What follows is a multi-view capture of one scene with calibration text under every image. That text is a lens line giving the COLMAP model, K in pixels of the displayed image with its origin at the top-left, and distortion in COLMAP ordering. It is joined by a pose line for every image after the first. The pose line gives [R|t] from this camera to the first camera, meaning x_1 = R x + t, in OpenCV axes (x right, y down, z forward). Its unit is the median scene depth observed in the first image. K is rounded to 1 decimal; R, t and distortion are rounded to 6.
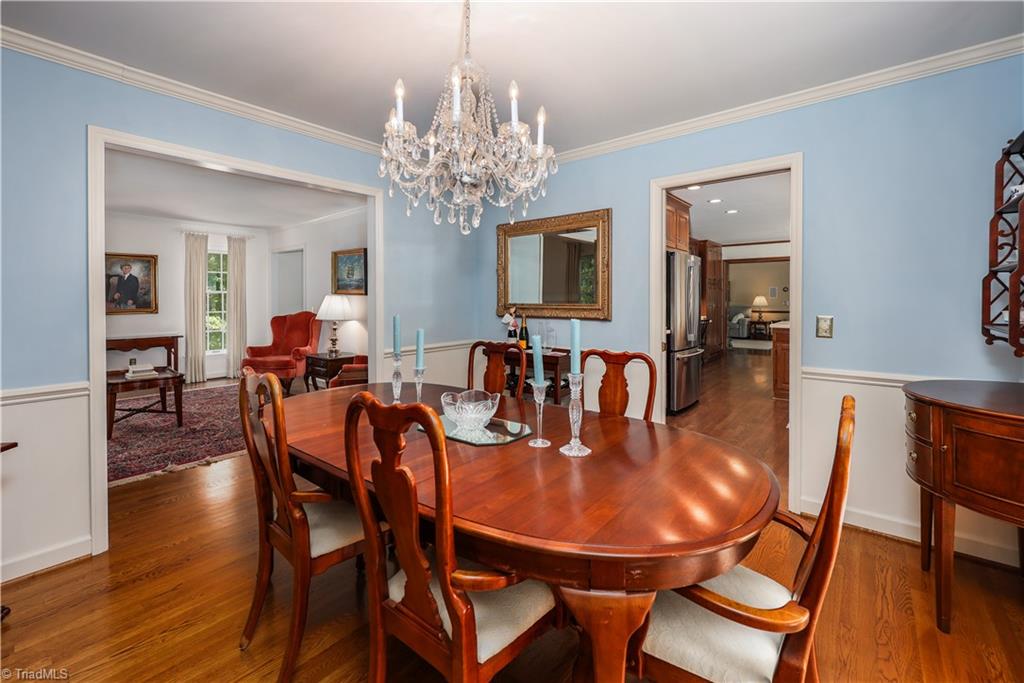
lens RADIAL K [[426.6, 0, 521.1], [0, 426.6, 302.0], [0, 0, 1]] dist [-0.002518, 0.000682]
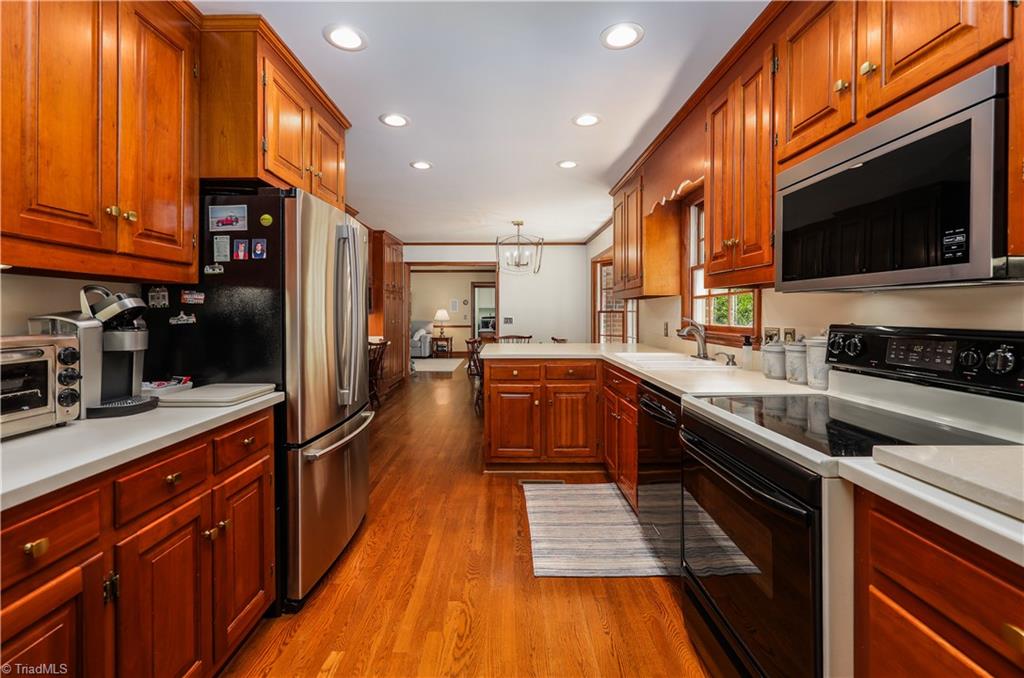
lens RADIAL K [[426.6, 0, 502.2], [0, 426.6, 315.8], [0, 0, 1]] dist [-0.002518, 0.000682]
pose [[0.782496, -0.004058, 0.622643, 0.097659], [0.002461, 0.999991, 0.003425, -0.003259], [-0.622651, -0.001148, 0.782499, 0.212615]]
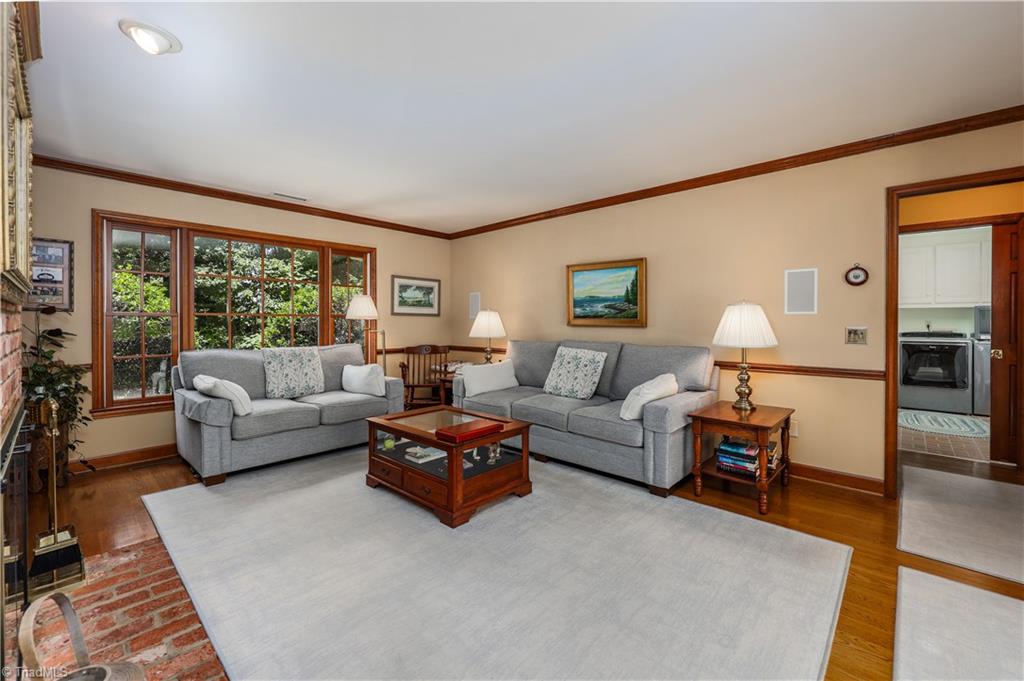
lens RADIAL K [[426.6, 0, 517.4], [0, 426.6, 323.6], [0, 0, 1]] dist [-0.002518, 0.000682]
pose [[0.997773, 0.005094, -0.066500, 0.460229], [-0.005108, 0.999987, -0.000047, -0.002845], [0.066499, 0.000386, 0.997786, 0.769054]]
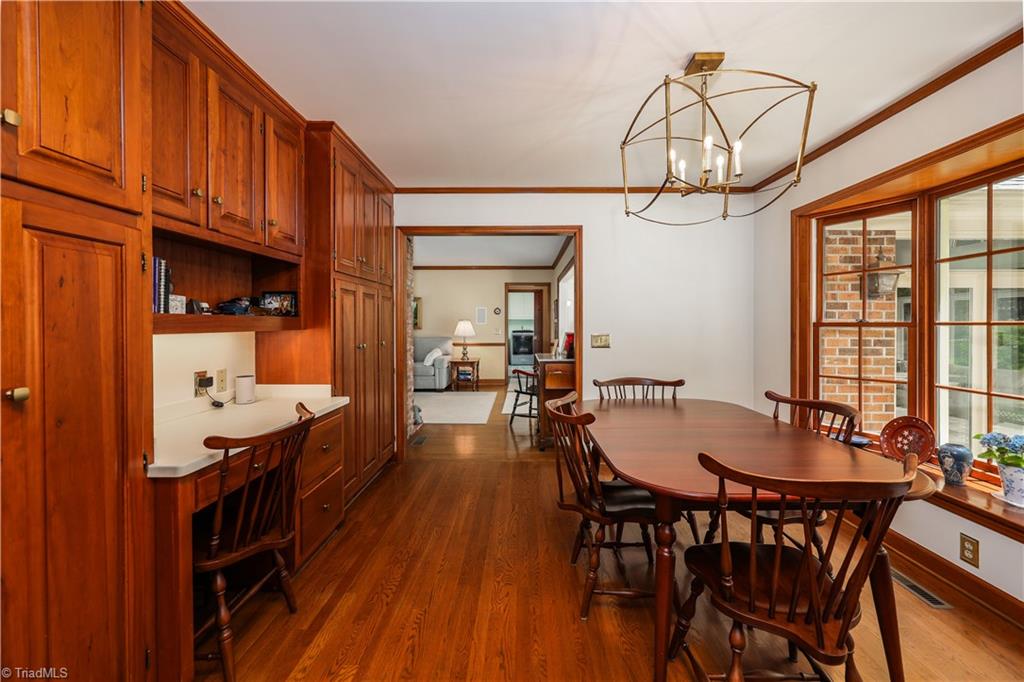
lens RADIAL K [[426.6, 0, 529.8], [0, 426.6, 325.7], [0, 0, 1]] dist [-0.002518, 0.000682]
pose [[0.769471, -0.000390, 0.638681, 0.230540], [0.002274, 0.999995, -0.002129, -0.005018], [-0.638677, 0.003091, 0.769468, 0.451525]]
